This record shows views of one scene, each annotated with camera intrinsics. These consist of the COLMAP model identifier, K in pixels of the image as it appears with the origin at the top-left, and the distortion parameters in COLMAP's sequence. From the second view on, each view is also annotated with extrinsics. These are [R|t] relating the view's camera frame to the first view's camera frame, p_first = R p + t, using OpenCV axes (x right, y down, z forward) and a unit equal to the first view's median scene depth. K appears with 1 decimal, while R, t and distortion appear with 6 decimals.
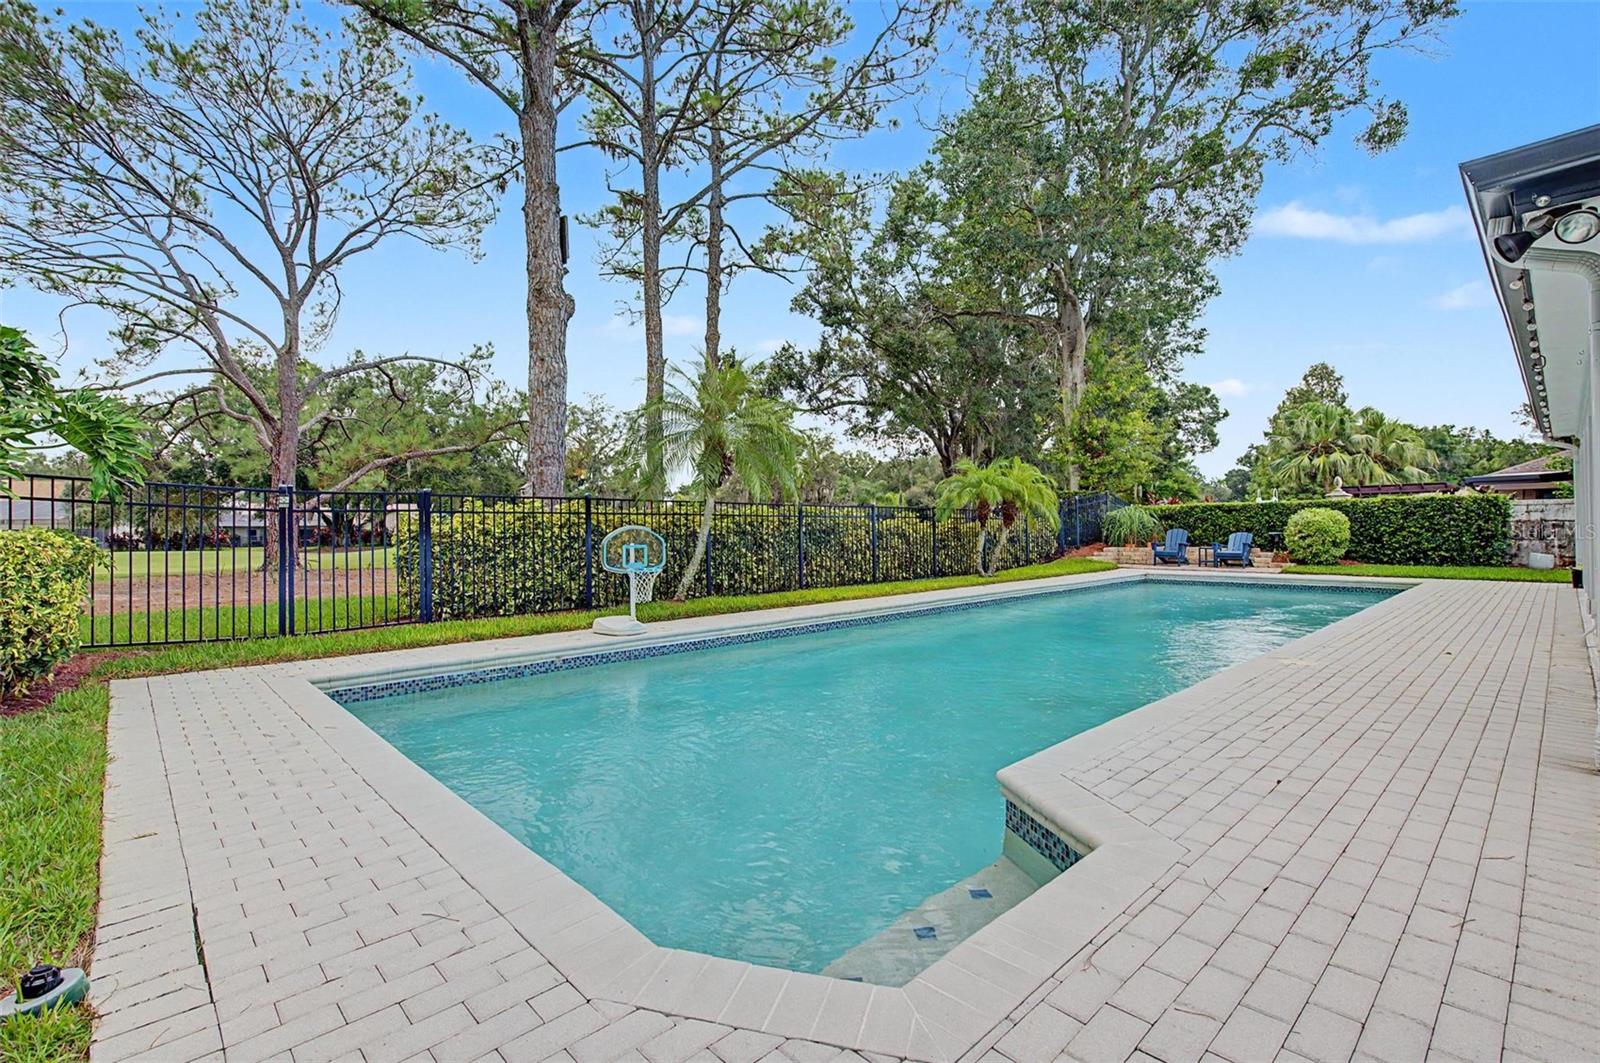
lens RADIAL K [[714.9, 0, 797.4], [0, 714.9, 521.1], [0, 0, 1]] dist [-0.000816, 0.000100]
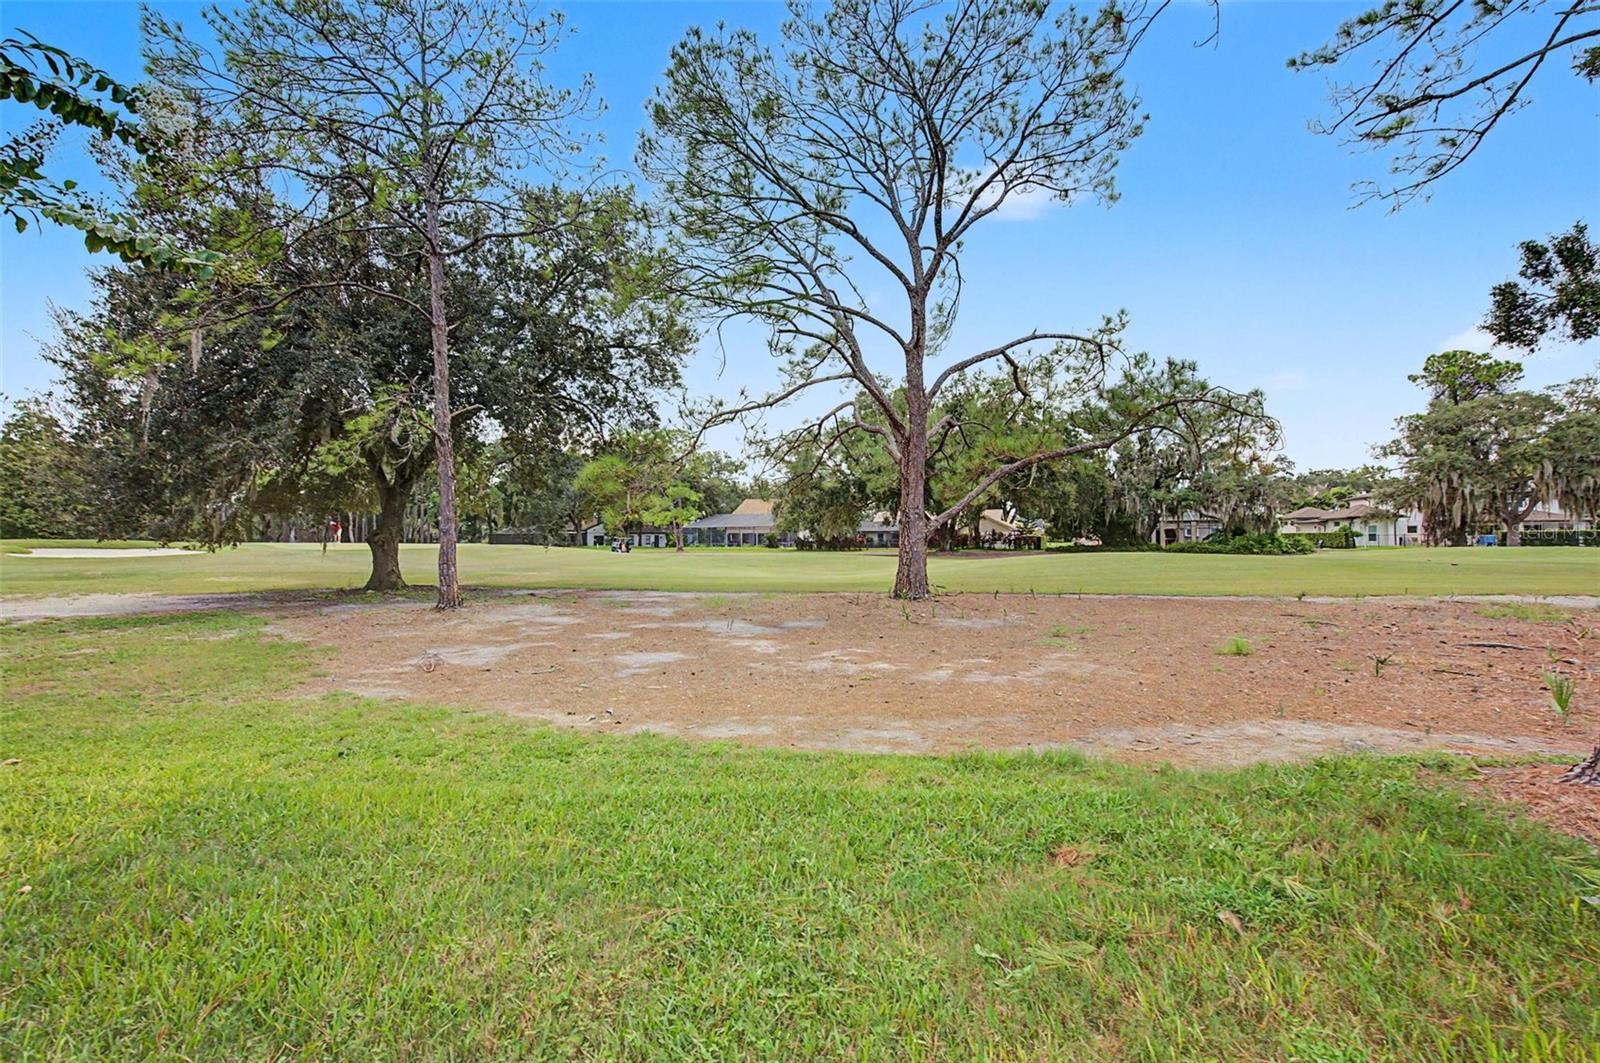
lens RADIAL K [[660.8, 0, 798.7], [0, 660.8, 526.4], [0, 0, 1]] dist [0.000729, -0.000384]
pose [[0.714723, -0.002697, -0.699402, -0.241315], [0.007536, 0.999964, 0.003844, -0.021626], [0.699367, -0.008018, 0.714718, 0.310070]]
